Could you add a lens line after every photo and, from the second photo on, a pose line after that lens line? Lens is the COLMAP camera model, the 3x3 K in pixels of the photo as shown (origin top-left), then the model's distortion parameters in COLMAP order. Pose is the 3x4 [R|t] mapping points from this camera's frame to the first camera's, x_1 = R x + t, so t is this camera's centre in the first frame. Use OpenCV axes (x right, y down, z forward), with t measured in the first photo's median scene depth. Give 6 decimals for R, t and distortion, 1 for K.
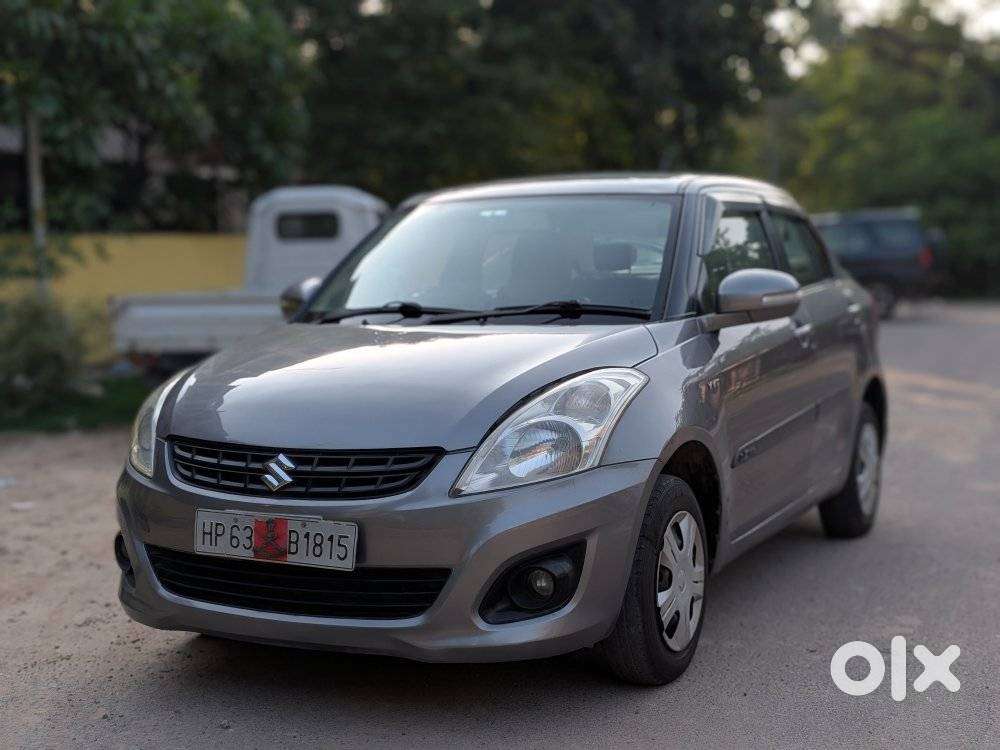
lens RADIAL K [[1450.9, 0, 484.8], [0, 1450.9, 392.9], [0, 0, 1]] dist [0.080741, 0.000000]
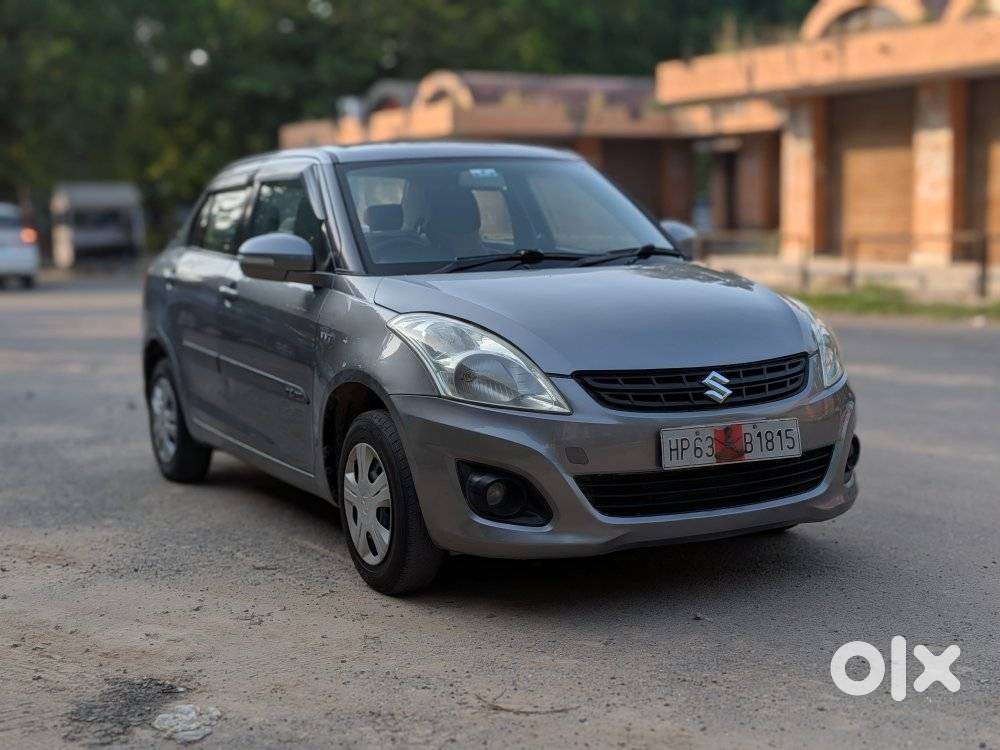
lens RADIAL K [[1450.9, 0, 502.9], [0, 1450.9, 364.6], [0, 0, 1]] dist [0.080741, 0.000000]
pose [[0.566728, -0.076581, 0.820338, -1.147050], [0.087762, 0.995617, 0.032314, -0.014848], [-0.819218, 0.053682, 0.570965, 0.464810]]
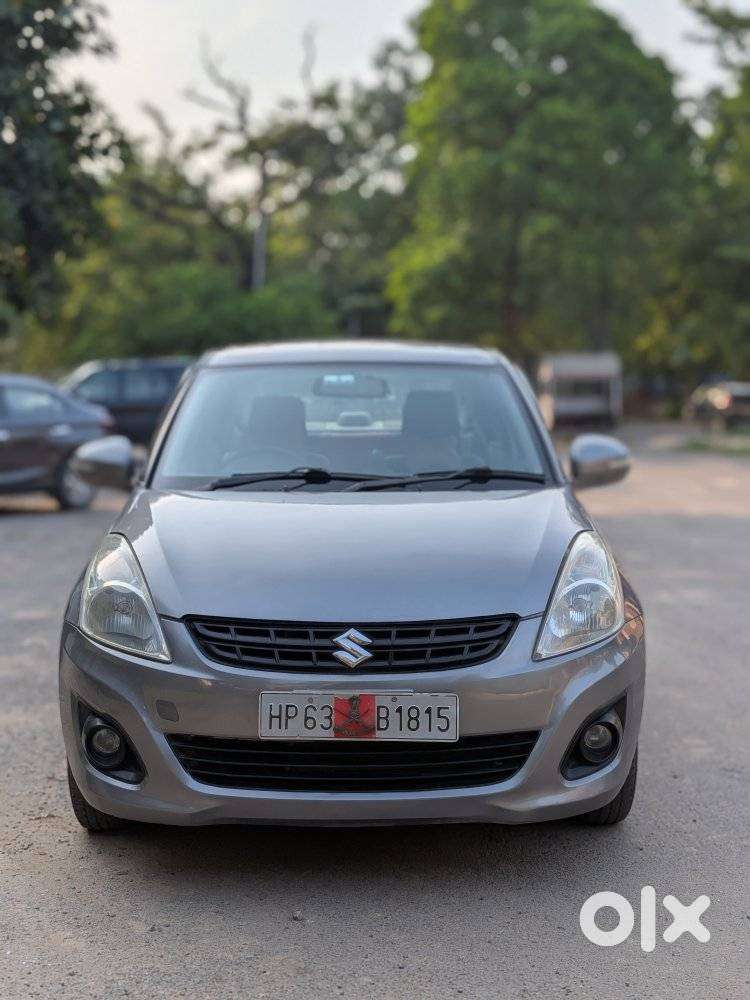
lens RADIAL K [[1450.9, 0, 380.0], [0, 1450.9, 496.9], [0, 0, 1]] dist [0.080741, 0.000000]
pose [[0.877681, -0.013673, 0.479051, -0.575410], [0.024484, 0.999567, -0.016327, -0.029735], [-0.478620, 0.026059, 0.877635, 0.125019]]
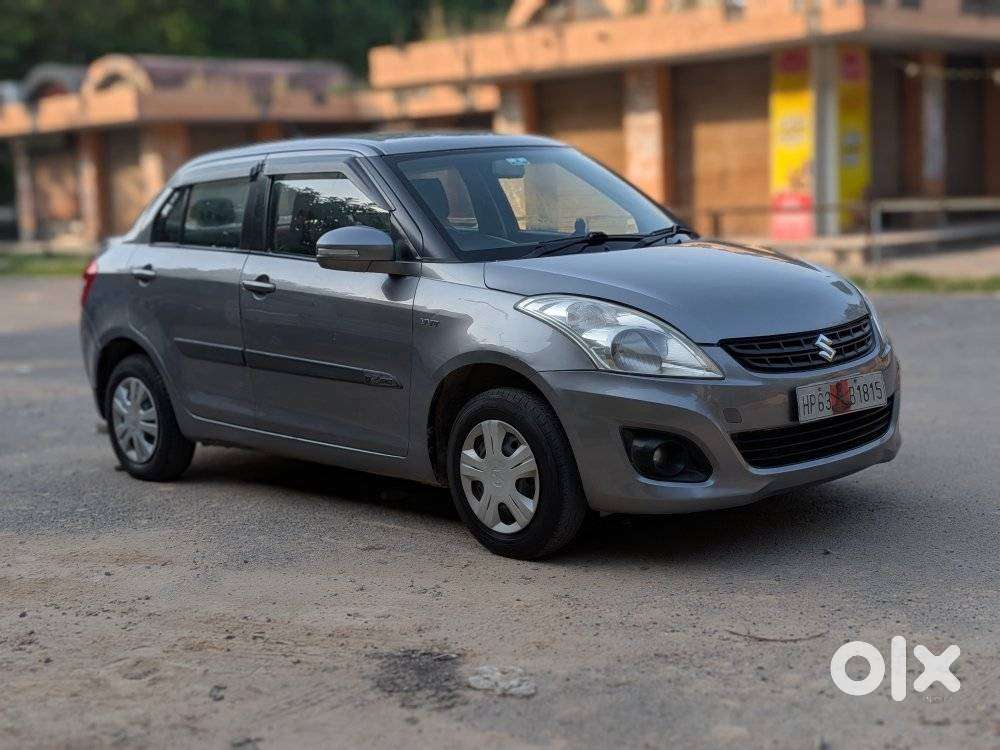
lens RADIAL K [[1450.9, 0, 496.6], [0, 1450.9, 377.0], [0, 0, 1]] dist [0.080741, 0.000000]
pose [[0.328920, -0.119855, 0.936721, -1.417172], [0.129980, 0.988219, 0.080803, -0.061214], [-0.935370, 0.095178, 0.340623, 0.808261]]
